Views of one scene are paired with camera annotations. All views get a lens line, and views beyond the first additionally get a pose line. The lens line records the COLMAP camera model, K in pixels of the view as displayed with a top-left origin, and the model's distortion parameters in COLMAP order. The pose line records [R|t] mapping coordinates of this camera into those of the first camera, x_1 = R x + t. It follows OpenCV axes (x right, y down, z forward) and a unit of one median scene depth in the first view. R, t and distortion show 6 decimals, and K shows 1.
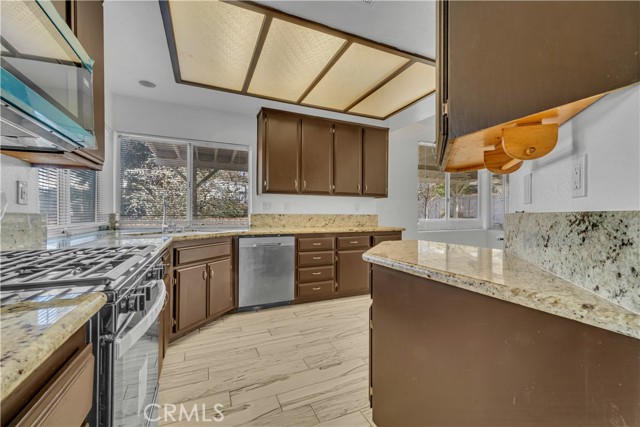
lens RADIAL K [[261.6, 0, 320.0], [0, 261.6, 213.5], [0, 0, 1]] dist [0.001012, 0.000082]
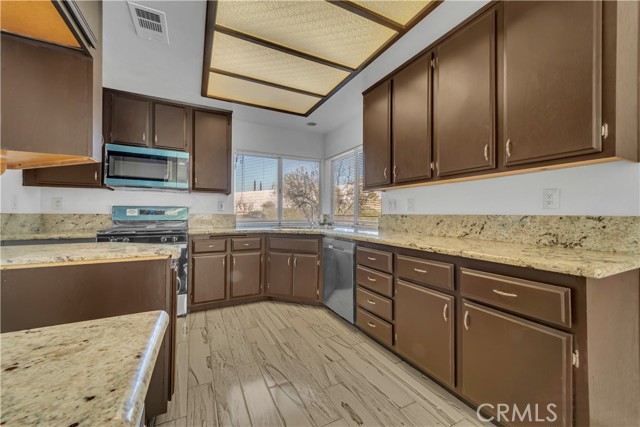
lens RADIAL K [[261.6, 0, 320.0], [0, 261.6, 213.5], [0, 0, 1]] dist [0.001012, 0.000082]
pose [[0.056609, -0.006272, -0.998377, 0.639461], [0.001612, 0.999980, -0.006190, 0.003589], [0.998395, -0.001259, 0.056618, 0.804851]]
